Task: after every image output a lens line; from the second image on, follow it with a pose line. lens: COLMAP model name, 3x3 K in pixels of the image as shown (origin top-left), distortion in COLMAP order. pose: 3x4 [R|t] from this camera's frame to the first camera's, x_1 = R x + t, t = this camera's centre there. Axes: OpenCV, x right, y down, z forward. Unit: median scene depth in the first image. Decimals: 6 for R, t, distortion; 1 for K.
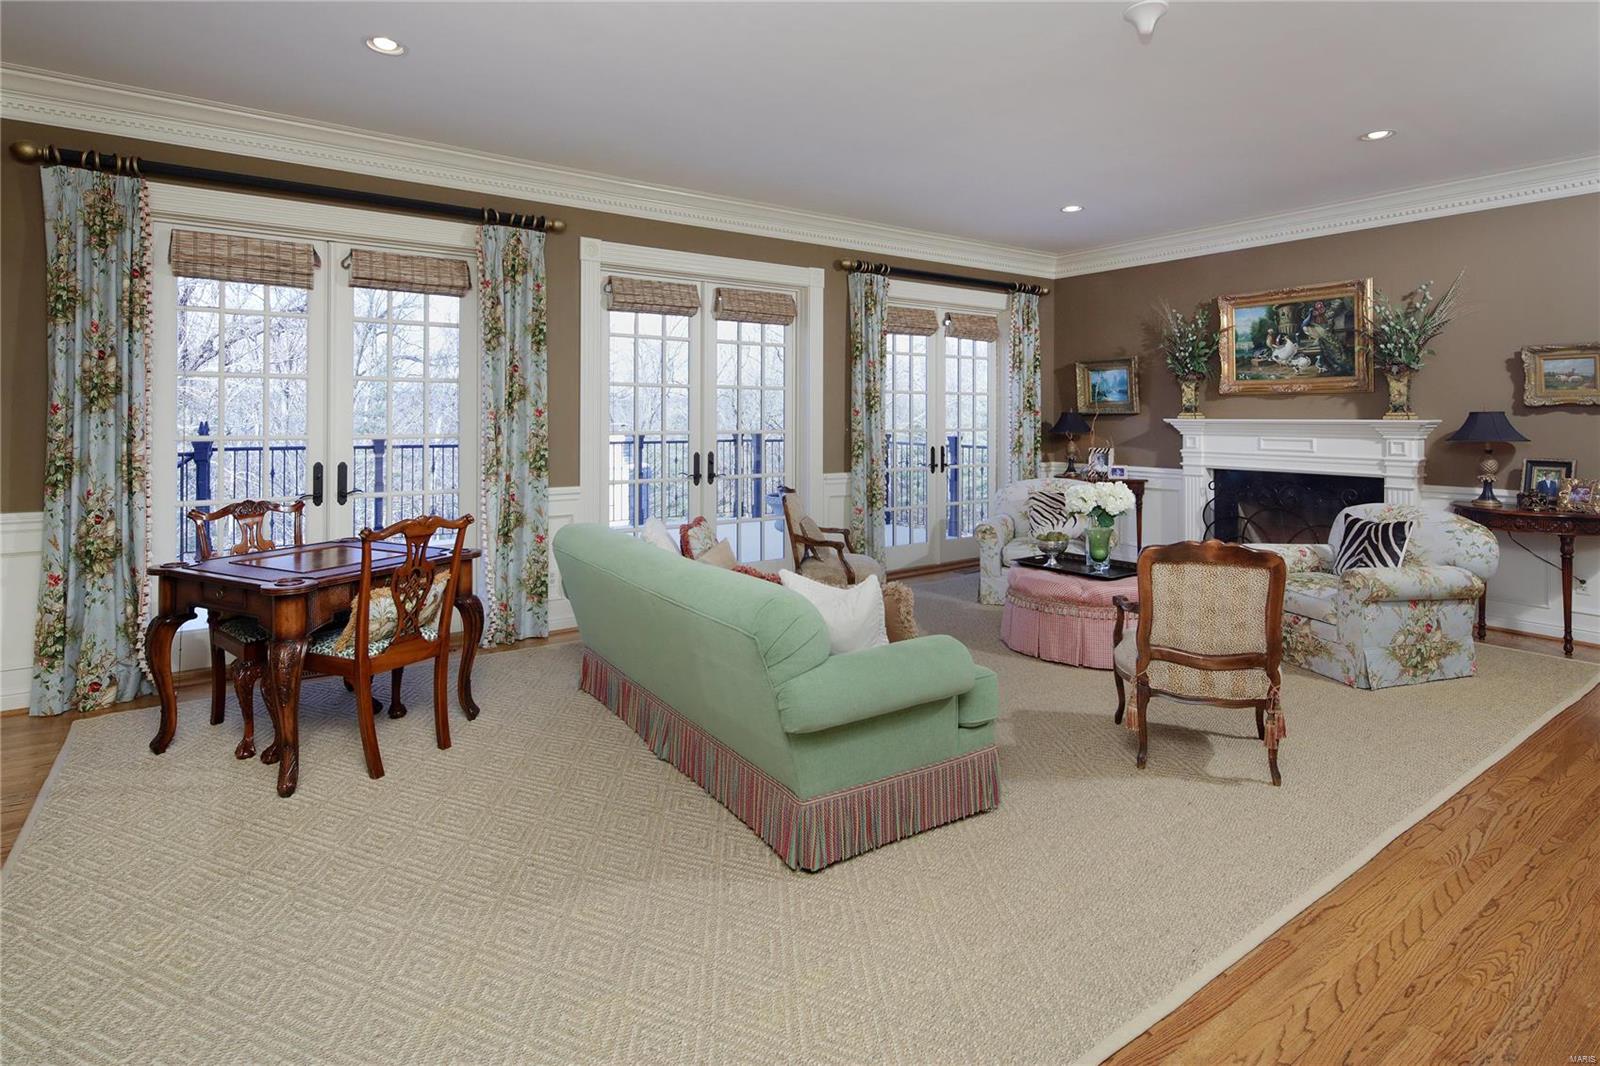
lens RADIAL K [[790.5, 0, 796.5], [0, 790.5, 527.7], [0, 0, 1]] dist [-0.003114, -0.000196]
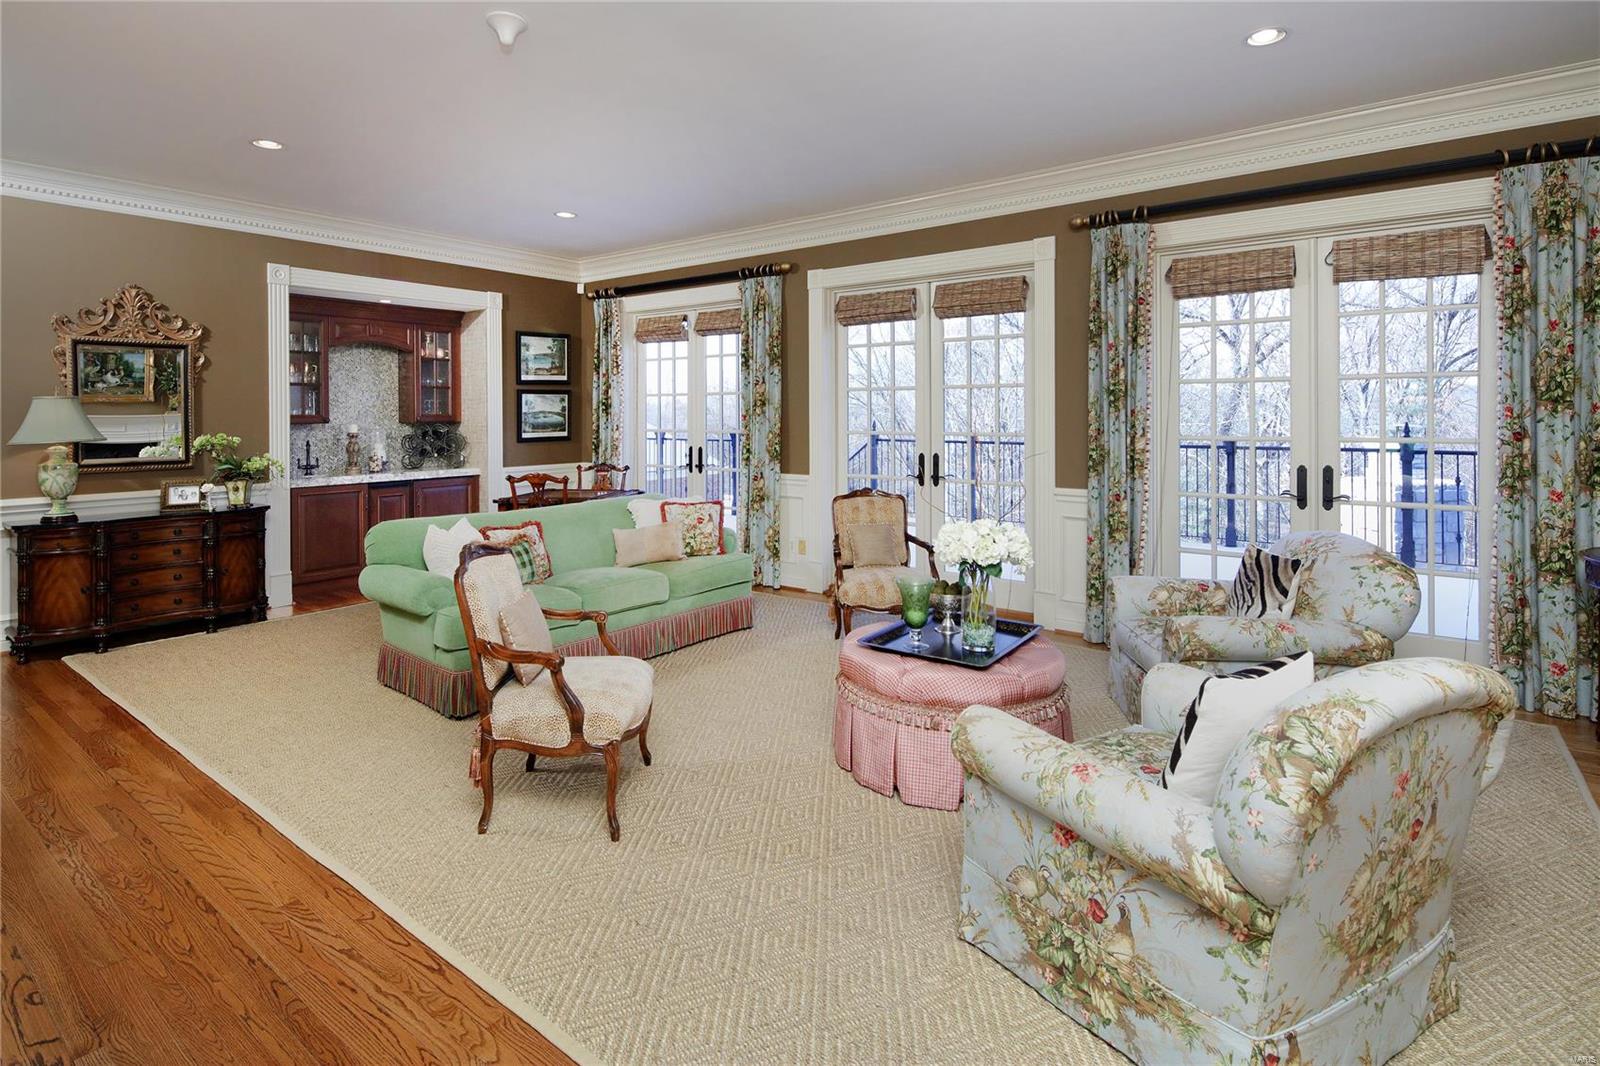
lens RADIAL K [[799.4, 0, 800.0], [0, 799.4, 533.0], [0, 0, 1]] dist [-0.019396, 0.021787]
pose [[0.306822, 0.134218, -0.942256, 0.791364], [-0.130210, 0.986618, 0.098137, -0.073721], [0.942818, 0.092581, 0.320192, 0.530919]]
